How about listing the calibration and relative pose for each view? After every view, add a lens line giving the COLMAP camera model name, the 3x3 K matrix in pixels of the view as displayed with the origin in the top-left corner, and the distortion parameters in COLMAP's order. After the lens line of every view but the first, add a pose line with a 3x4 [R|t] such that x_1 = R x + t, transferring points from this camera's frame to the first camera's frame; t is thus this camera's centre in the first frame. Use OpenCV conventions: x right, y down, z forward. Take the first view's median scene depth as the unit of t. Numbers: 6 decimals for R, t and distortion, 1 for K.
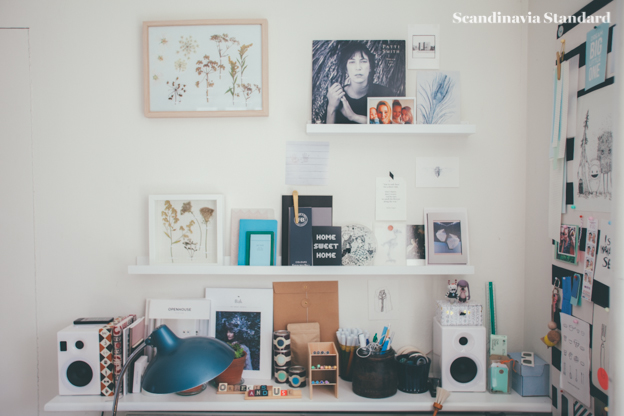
lens RADIAL K [[574.2, 0, 323.7], [0, 574.2, 210.3], [0, 0, 1]] dist [-0.015644, 0.067971]
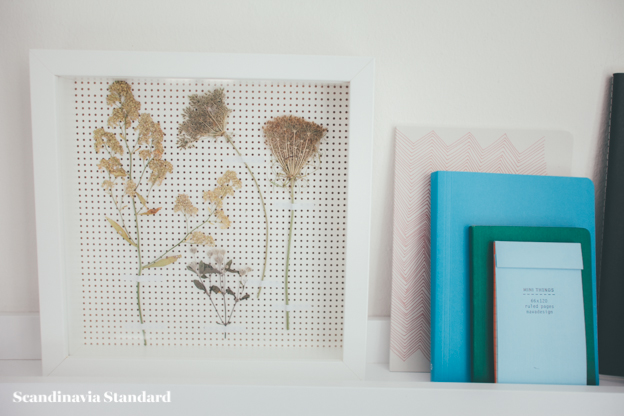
lens RADIAL K [[599.6, 0, 313.1], [0, 599.6, 212.0], [0, 0, 1]] dist [0.012904, 0.000000]
pose [[0.999089, 0.021012, 0.037146, -0.204454], [-0.025347, 0.992404, 0.120380, 0.003527], [-0.034334, -0.121212, 0.992033, 0.757411]]
